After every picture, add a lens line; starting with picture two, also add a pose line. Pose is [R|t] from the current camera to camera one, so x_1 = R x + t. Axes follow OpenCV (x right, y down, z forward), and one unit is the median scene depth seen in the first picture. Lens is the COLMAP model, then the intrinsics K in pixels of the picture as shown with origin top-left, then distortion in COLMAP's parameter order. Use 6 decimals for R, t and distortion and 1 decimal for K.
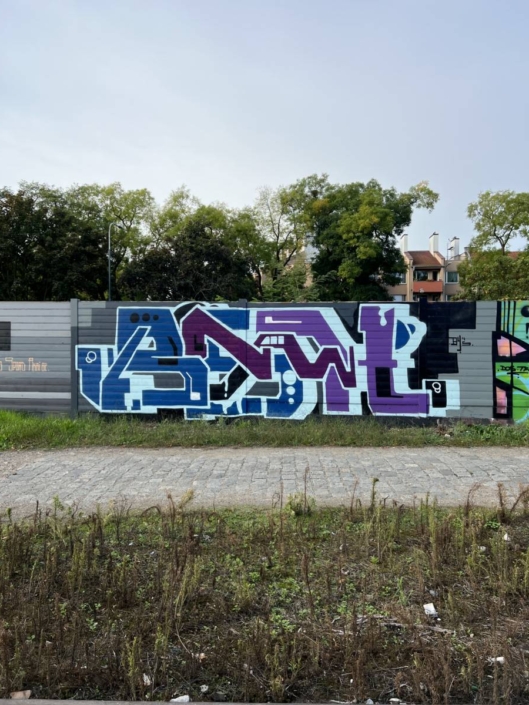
lens RADIAL K [[532.0, 0, 260.6], [0, 532.0, 350.3], [0, 0, 1]] dist [0.069062, -0.027094]
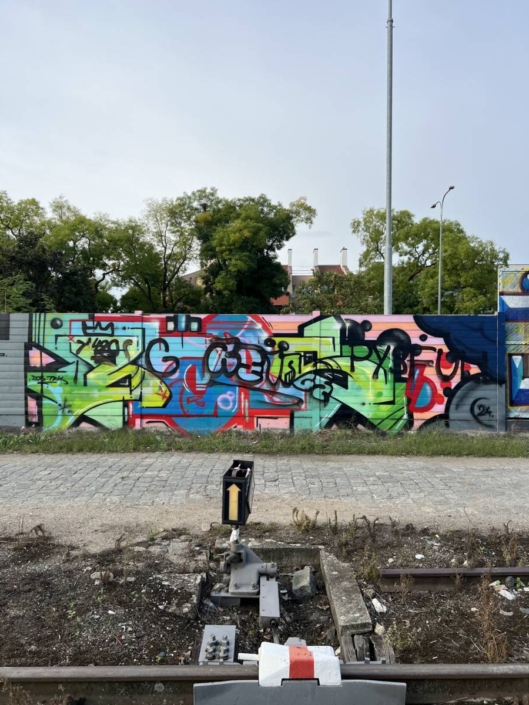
lens RADIAL K [[532.0, 0, 262.9], [0, 532.0, 353.2], [0, 0, 1]] dist [0.069062, -0.027094]
pose [[0.999306, 0.003823, 0.037059, 0.207142], [-0.003228, 0.999865, -0.016116, 0.000227], [-0.037116, 0.015985, 0.999183, -0.013010]]
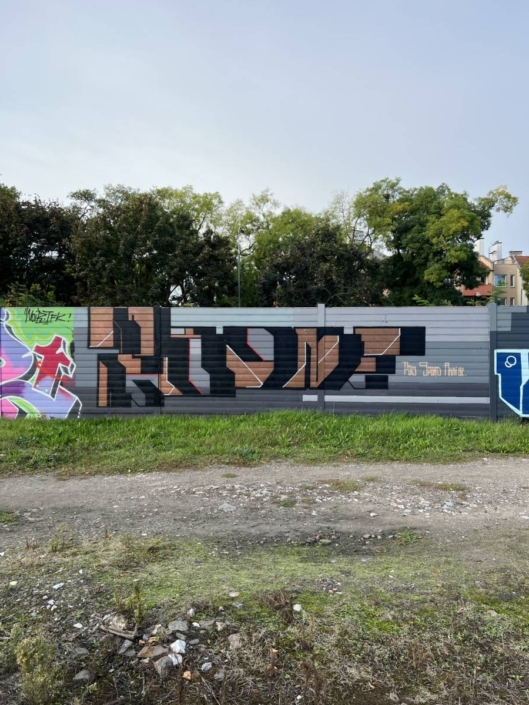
lens RADIAL K [[532.0, 0, 266.1], [0, 532.0, 357.8], [0, 0, 1]] dist [0.069062, -0.027094]
pose [[0.998788, -0.006917, 0.048741, -0.208647], [0.006560, 0.999950, 0.007492, -0.001224], [-0.048790, -0.007163, 0.998783, 0.005272]]
